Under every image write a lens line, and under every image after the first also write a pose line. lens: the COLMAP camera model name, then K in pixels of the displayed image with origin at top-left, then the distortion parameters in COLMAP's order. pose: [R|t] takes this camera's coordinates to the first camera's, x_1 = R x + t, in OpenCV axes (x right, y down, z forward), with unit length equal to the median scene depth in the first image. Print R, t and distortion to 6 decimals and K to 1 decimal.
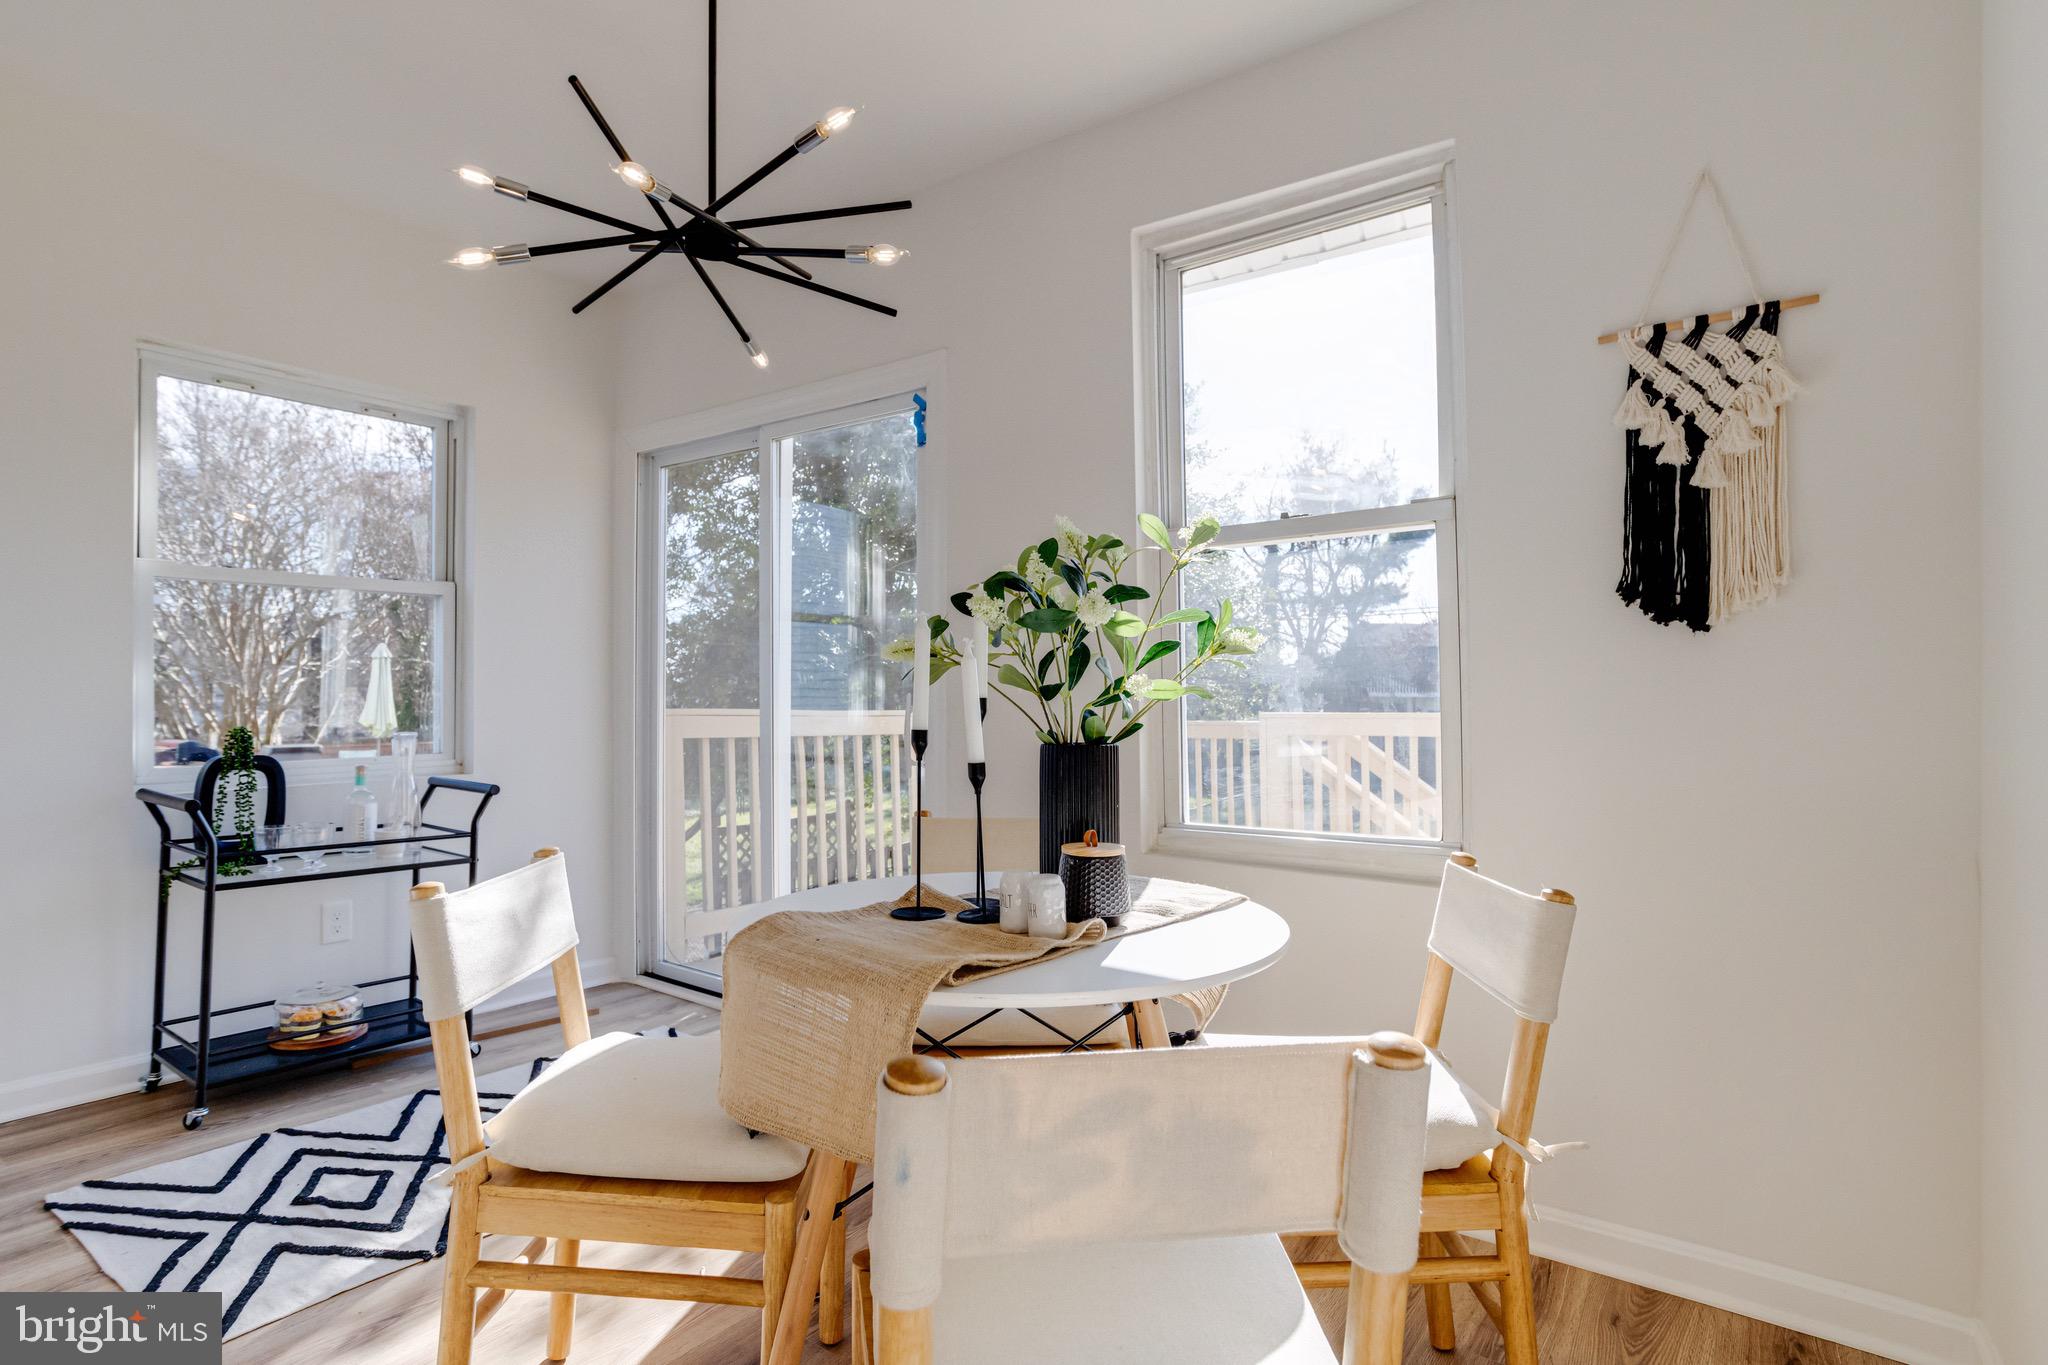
lens RADIAL K [[1022.2, 0, 1038.4], [0, 1022.2, 676.0], [0, 0, 1]] dist [-0.036734, 0.017246]
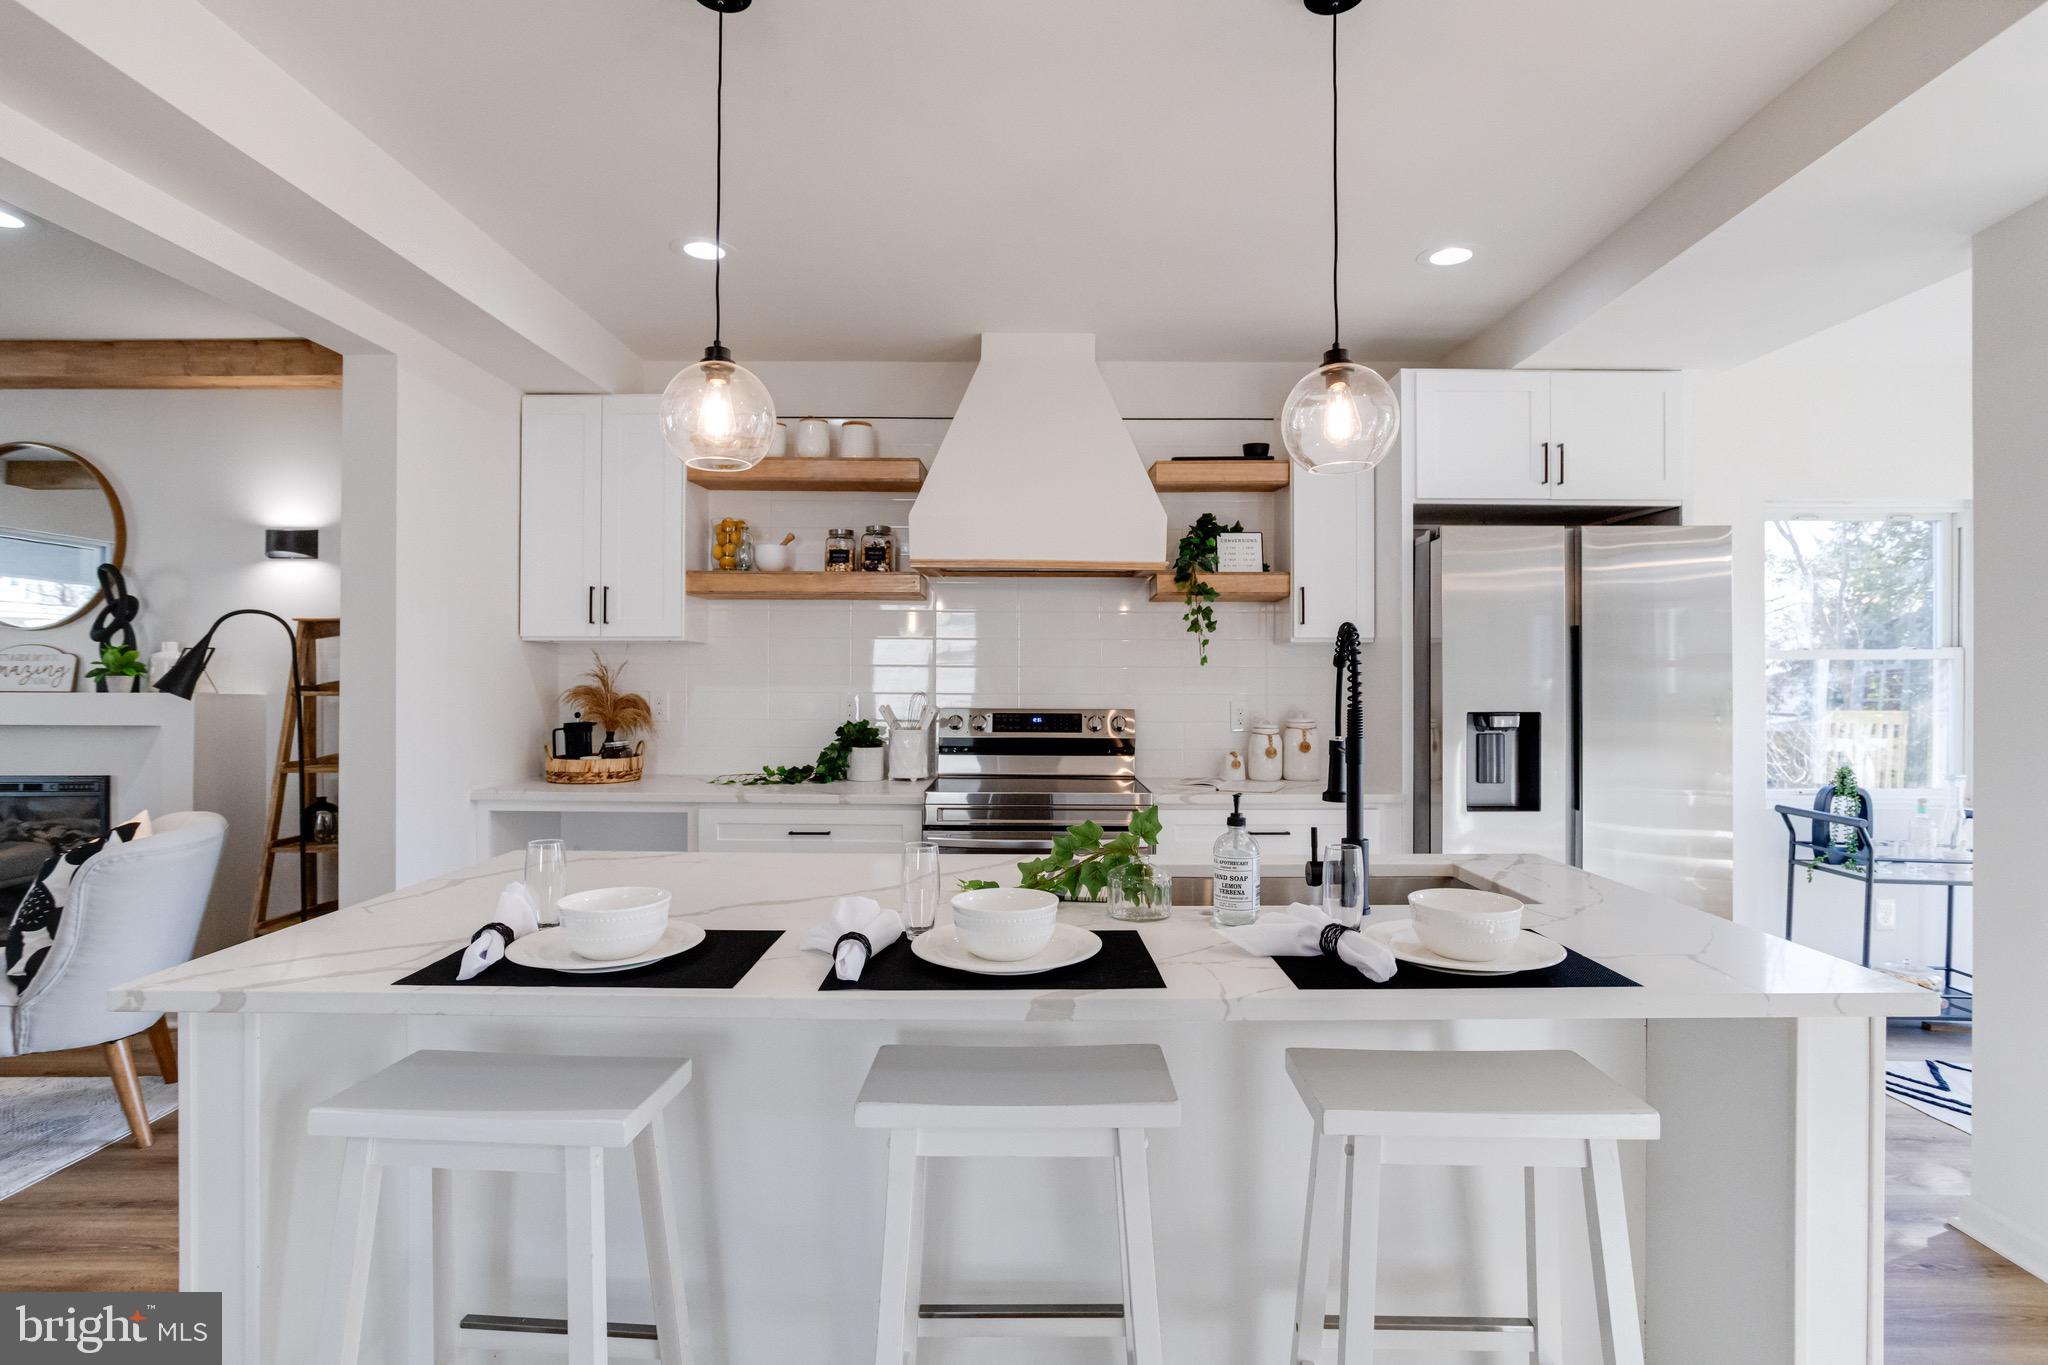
lens RADIAL K [[1022.2, 0, 1031.3], [0, 1022.2, 680.3], [0, 0, 1]] dist [-0.036734, 0.017246]
pose [[0.569756, -0.000814, -0.821813, -0.440066], [0.008537, 0.999951, 0.004928, -0.130709], [0.821769, -0.009824, 0.569735, -1.119053]]
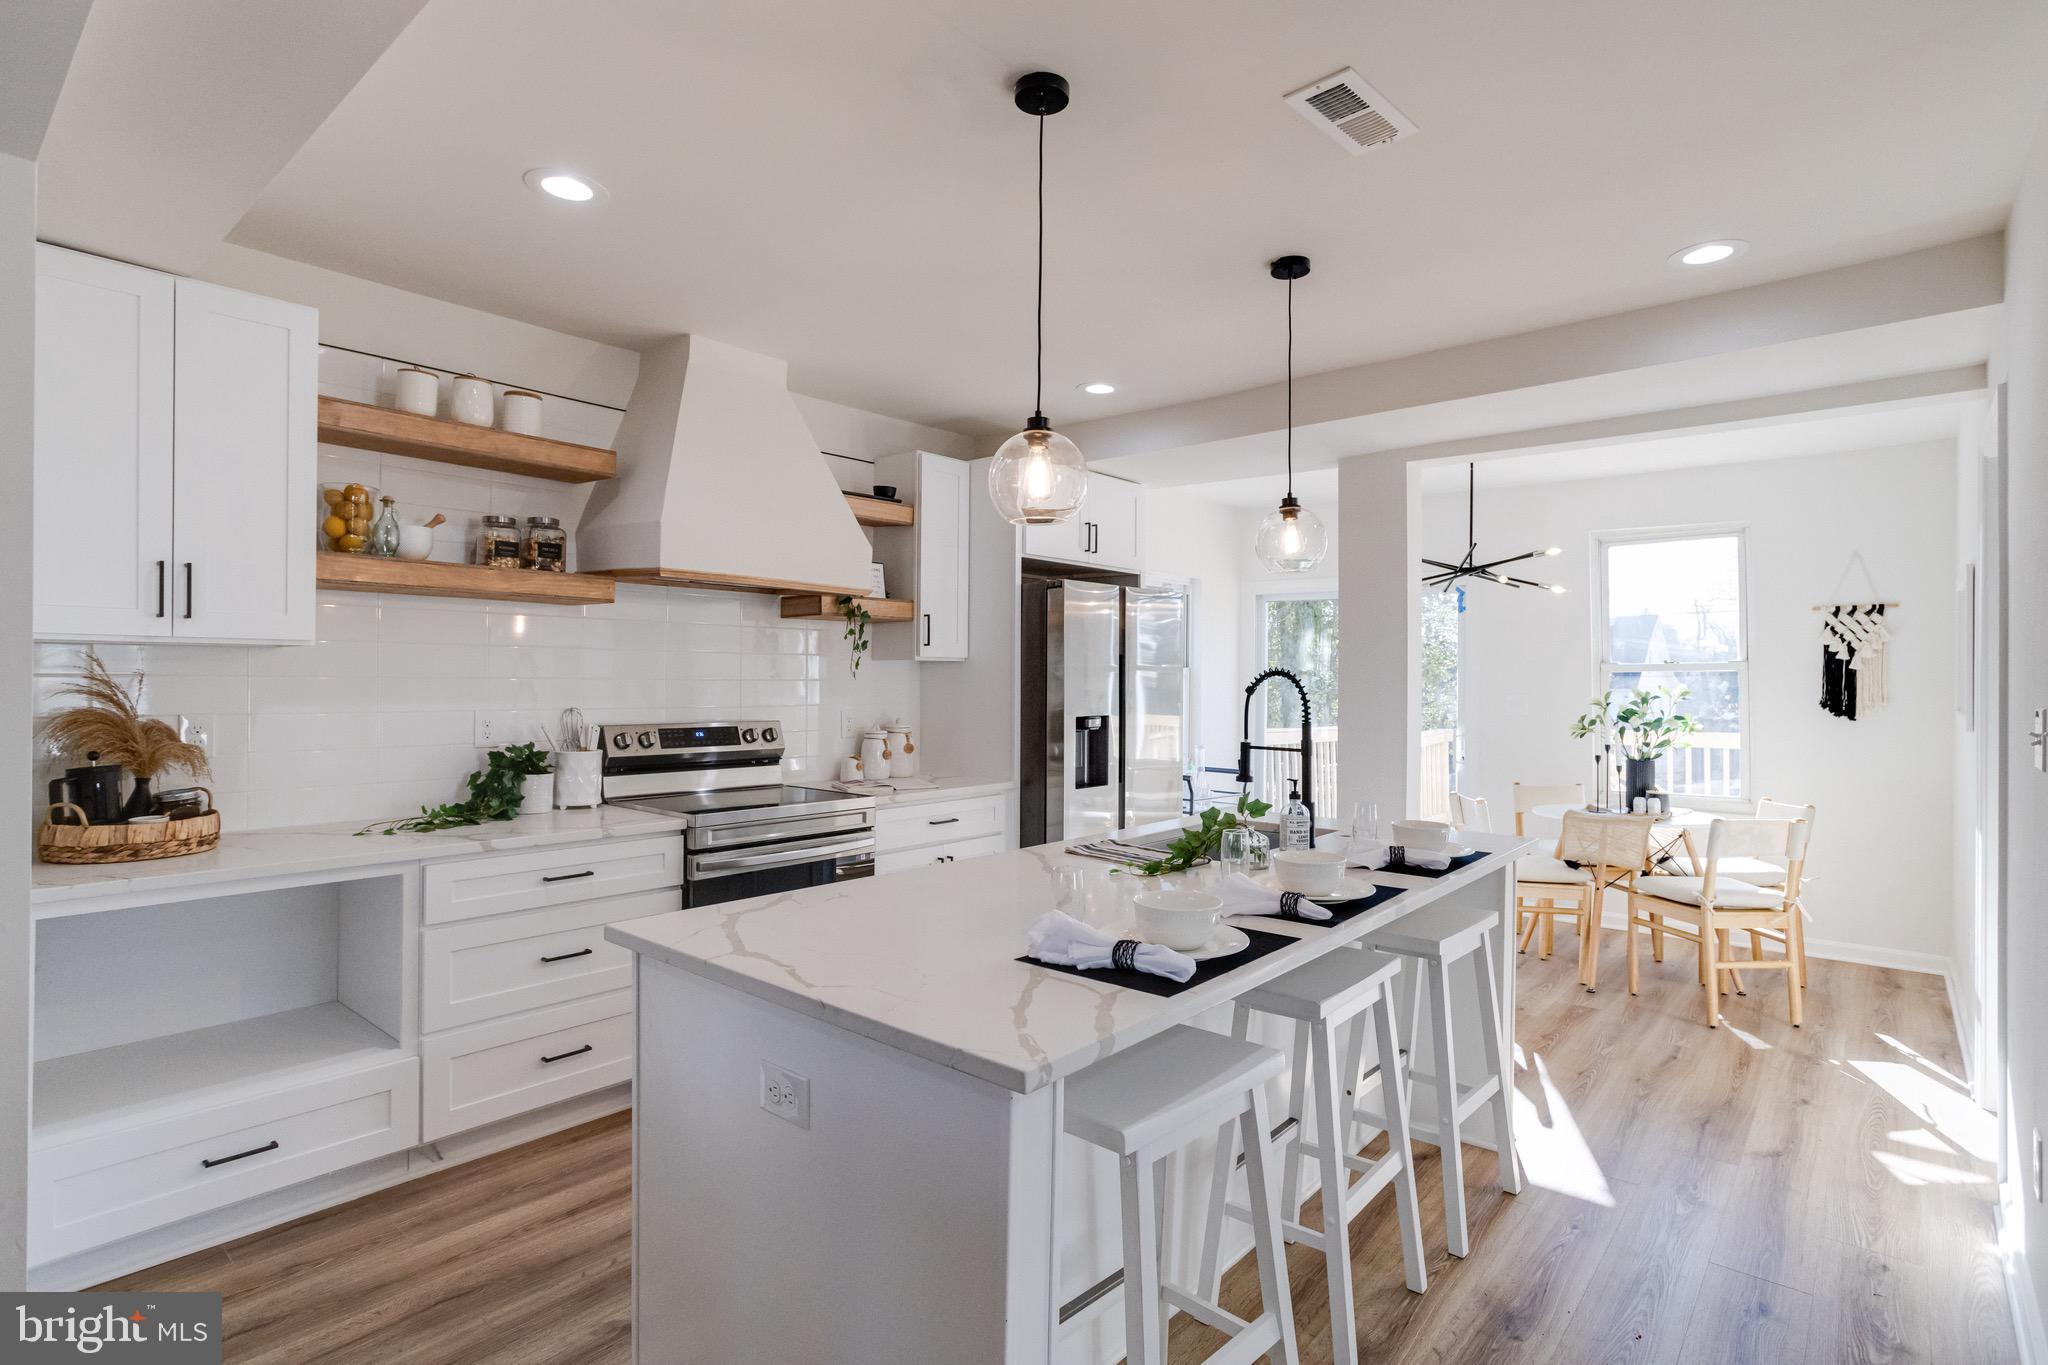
lens RADIAL K [[1022.2, 0, 1037.9], [0, 1022.2, 672.8], [0, 0, 1]] dist [-0.036734, 0.017246]
pose [[0.996443, 0.004747, -0.084130, -1.318022], [-0.004162, 0.999966, 0.007121, -0.180443], [0.084161, -0.006746, 0.996429, -1.905065]]
